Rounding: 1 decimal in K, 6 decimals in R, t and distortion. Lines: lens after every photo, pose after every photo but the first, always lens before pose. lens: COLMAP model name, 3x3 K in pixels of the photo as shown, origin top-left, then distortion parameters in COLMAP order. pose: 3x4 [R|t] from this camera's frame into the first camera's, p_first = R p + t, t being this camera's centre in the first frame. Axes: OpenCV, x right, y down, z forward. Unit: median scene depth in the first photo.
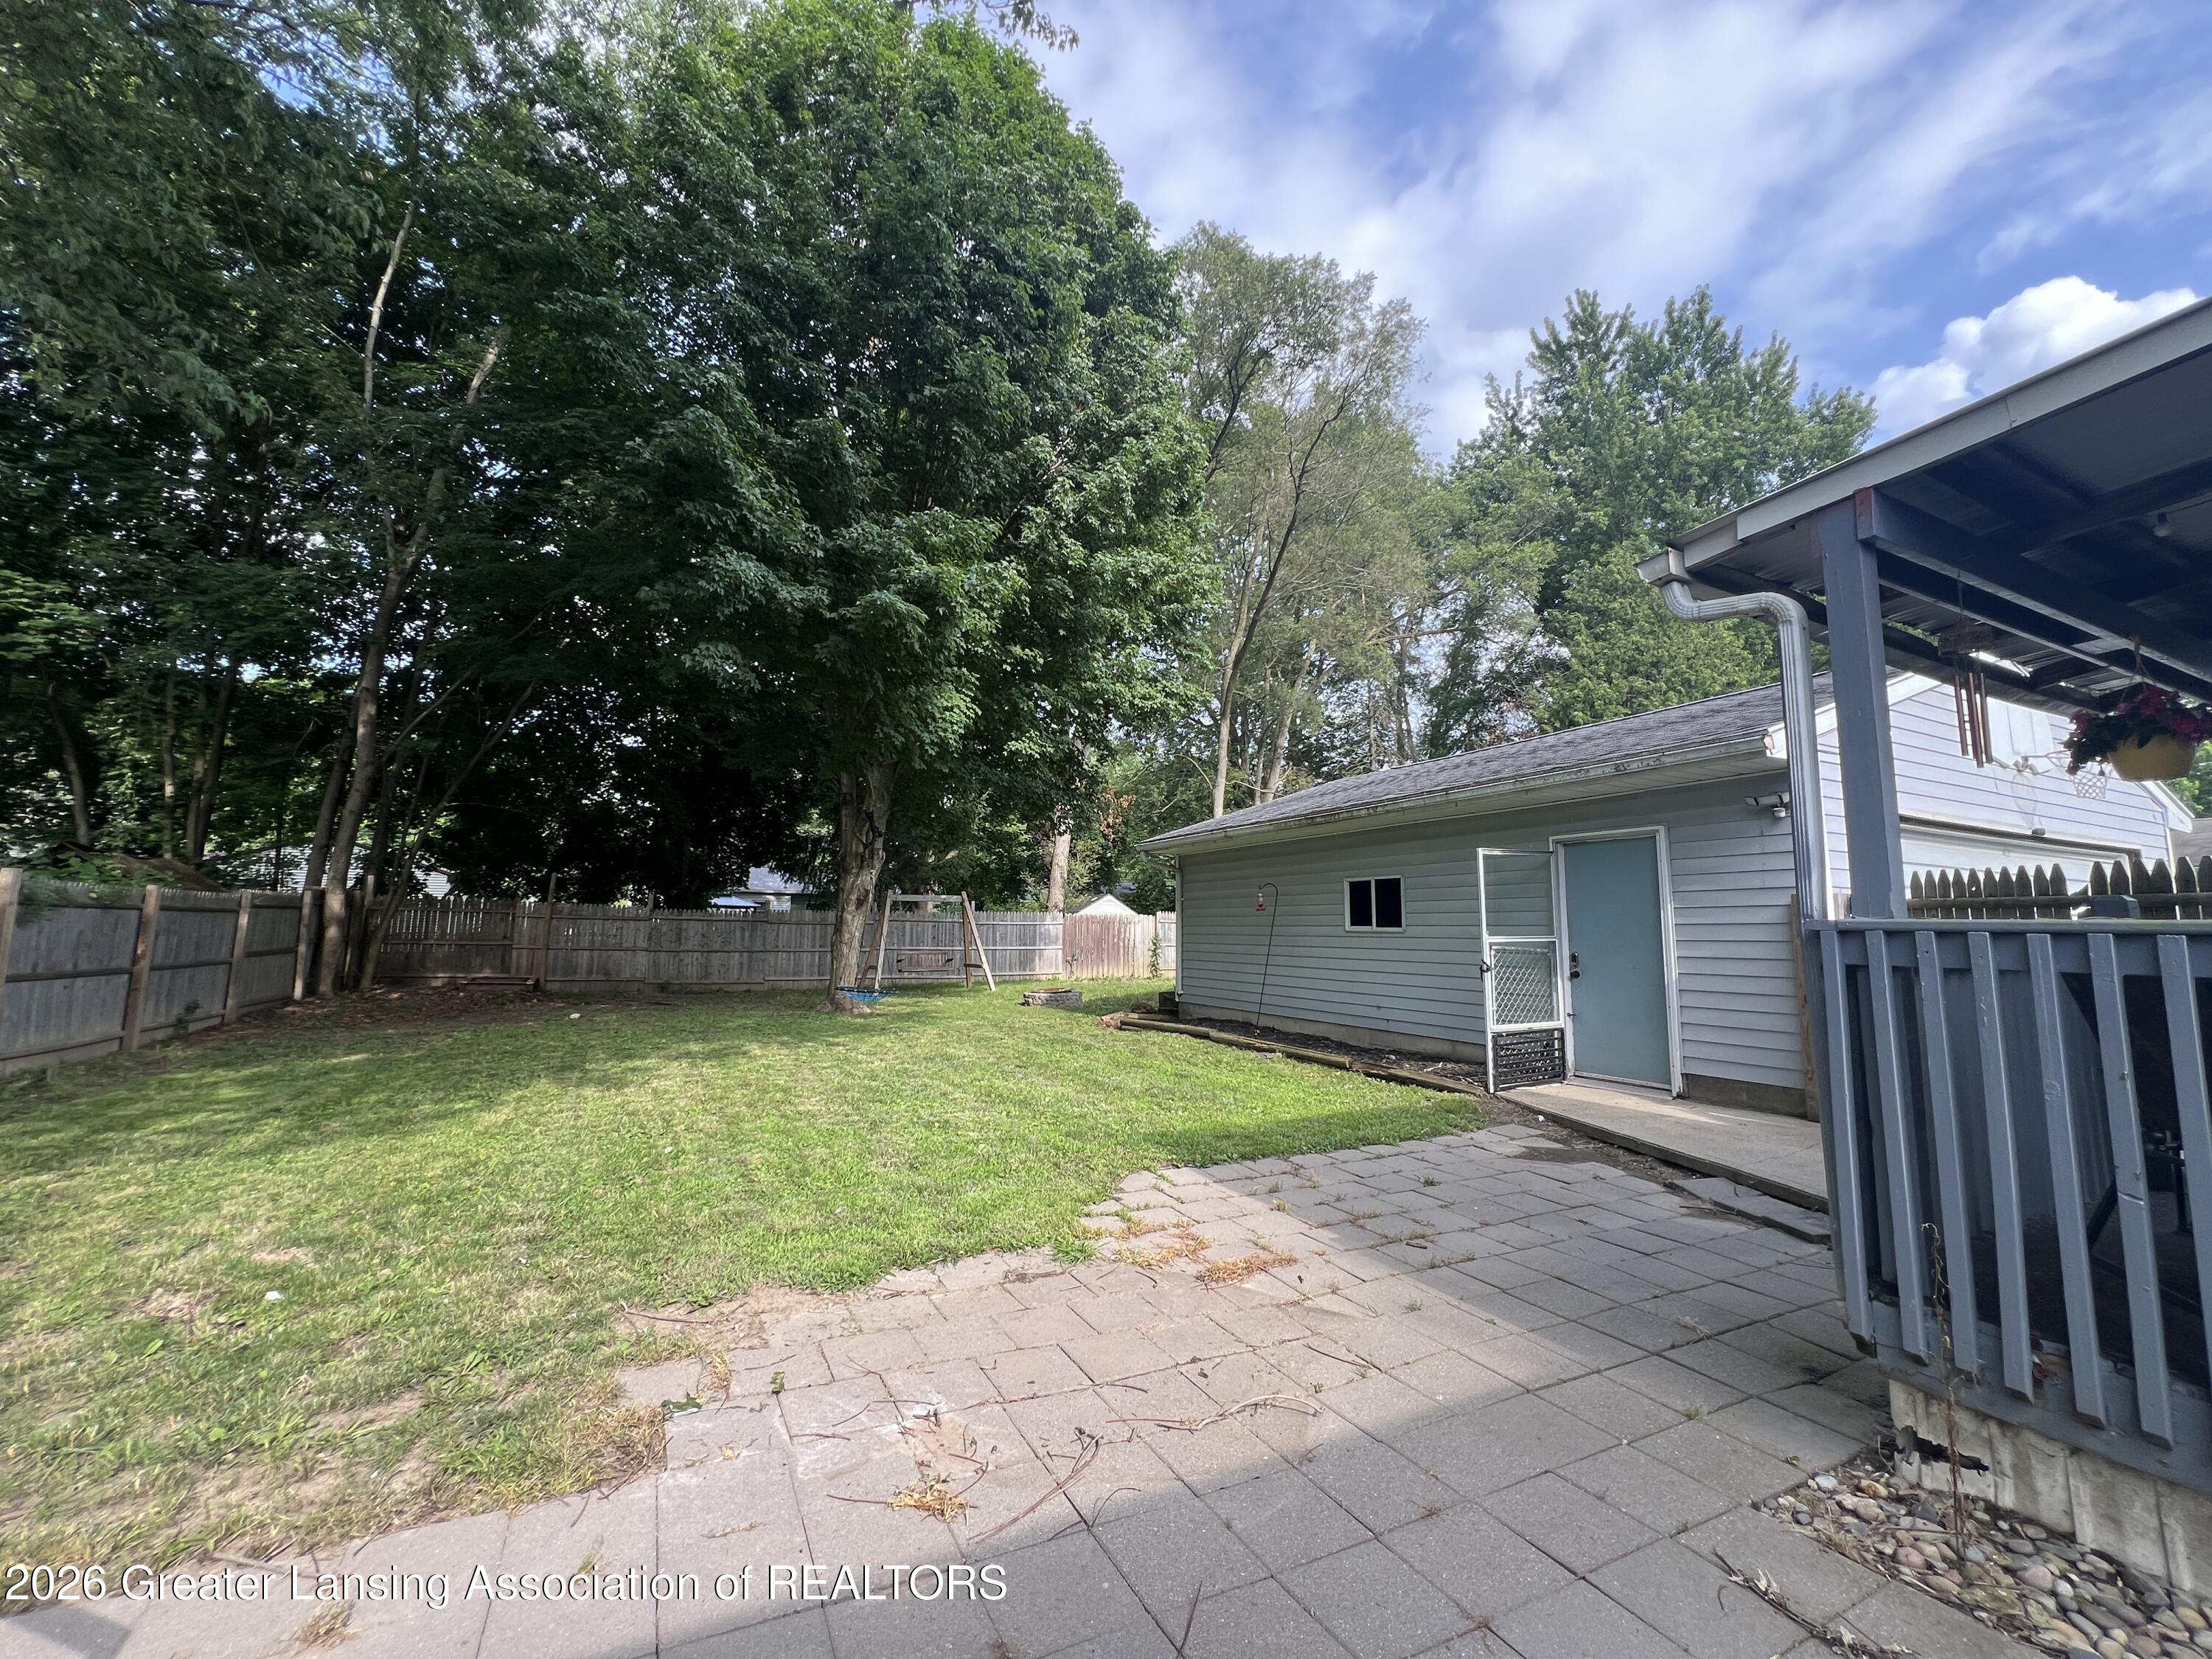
lens RADIAL K [[888.9, 0, 1107.8], [0, 888.9, 819.8], [0, 0, 1]] dist [-0.000317, 0.000017]
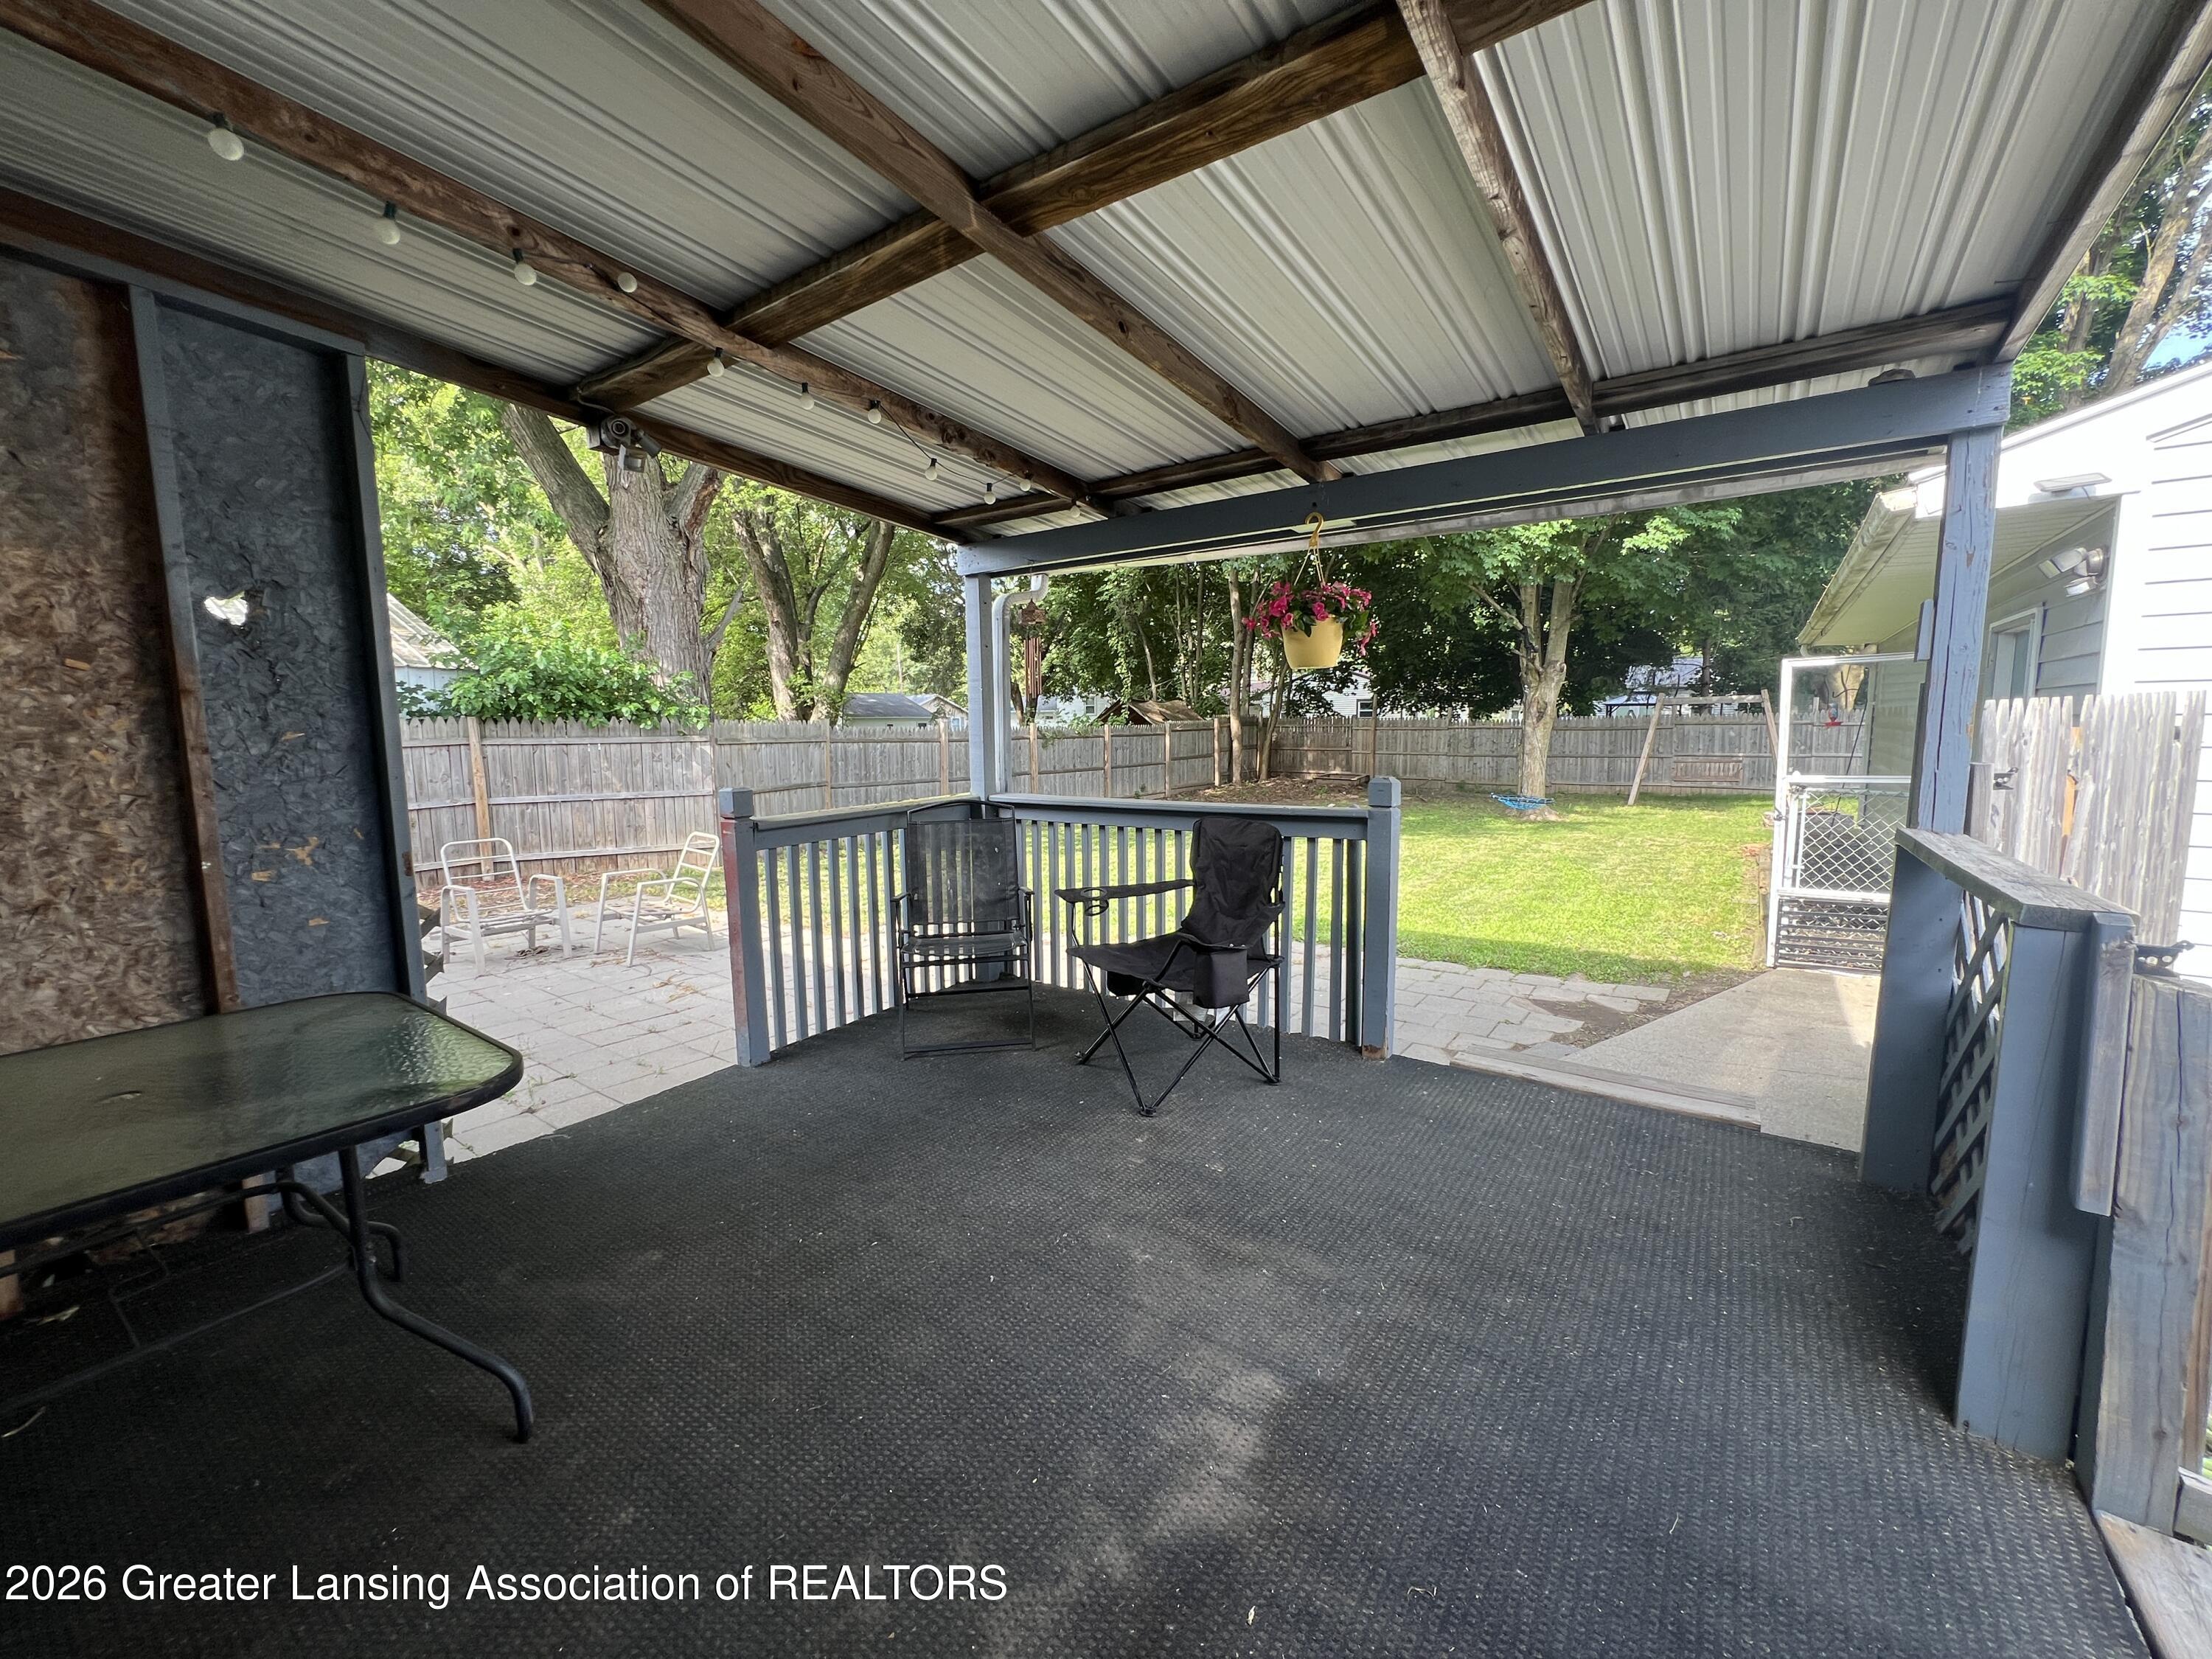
lens RADIAL K [[888.9, 0, 1107.8], [0, 888.9, 819.8], [0, 0, 1]] dist [-0.000317, 0.000017]
pose [[0.450776, 0.076560, -0.889348, 0.332889], [0.132090, 0.979625, 0.151283, -0.009172], [0.882810, -0.185669, 0.431479, 0.057184]]
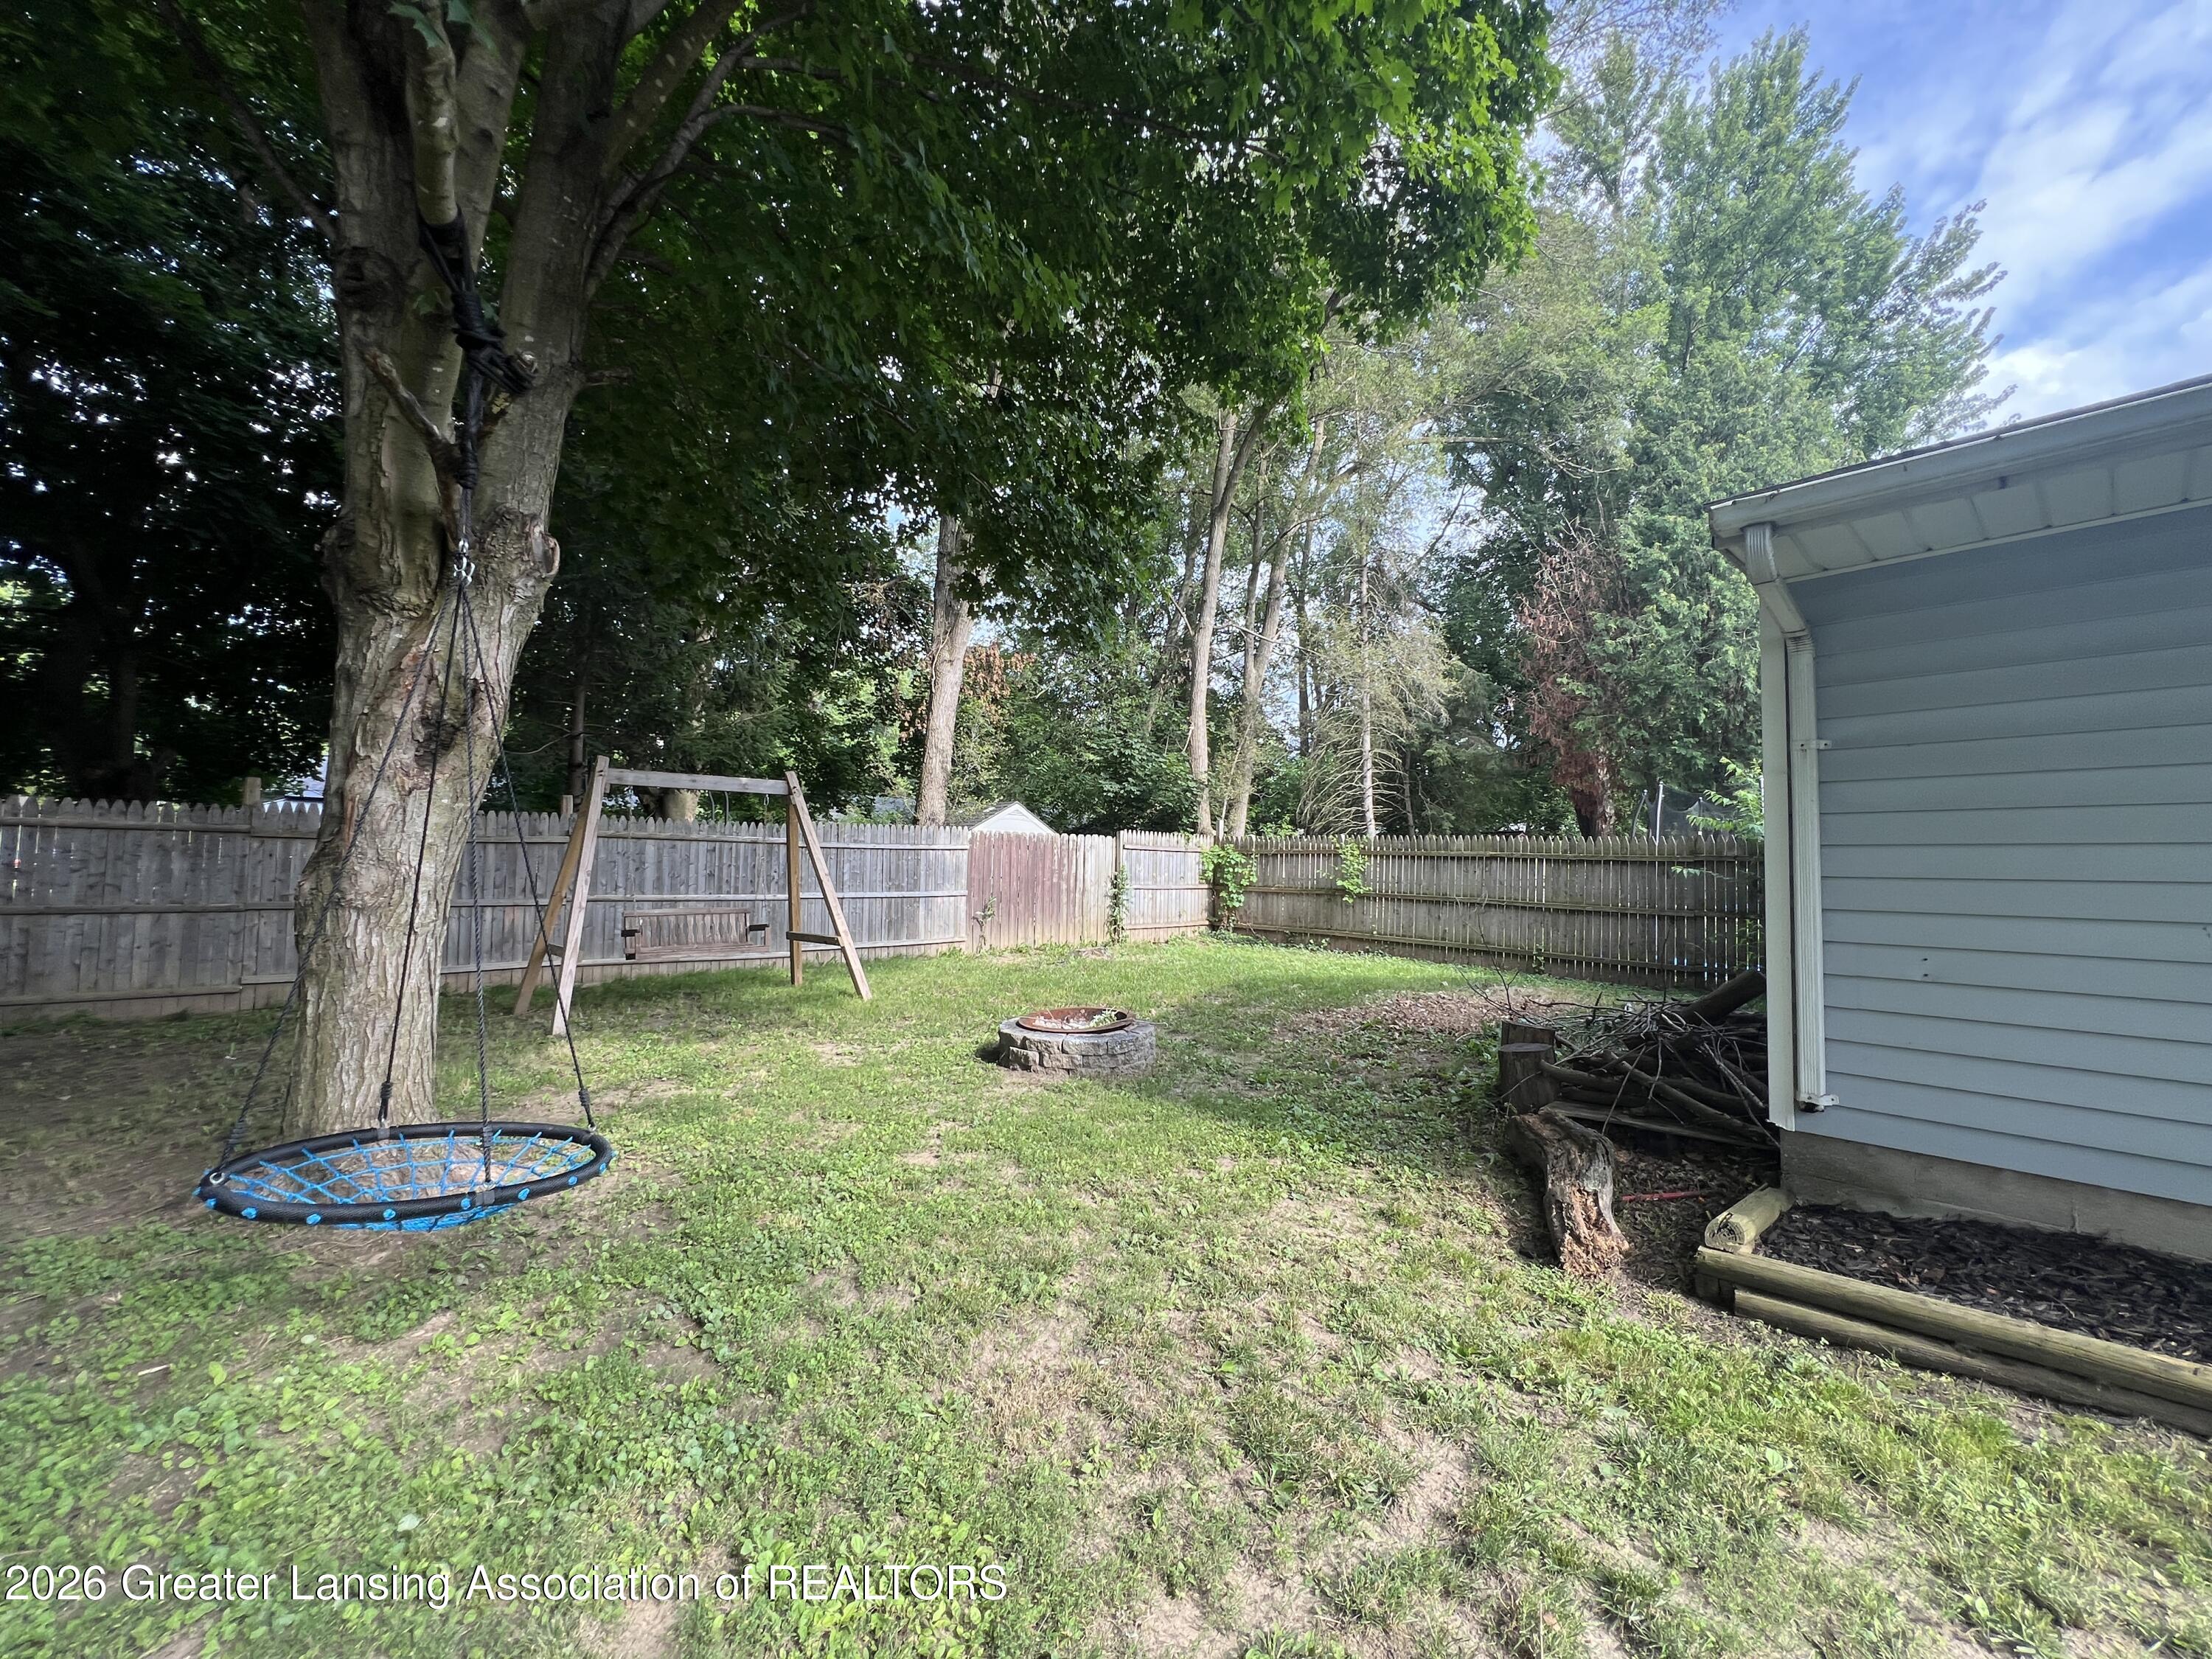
lens RADIAL K [[888.9, 0, 1107.8], [0, 888.9, 819.8], [0, 0, 1]] dist [-0.000317, 0.000017]
pose [[0.966268, 0.024445, 0.256377, -0.127553], [-0.044245, 0.996441, 0.071746, 0.069472], [-0.253711, -0.080669, 0.963910, 0.555782]]
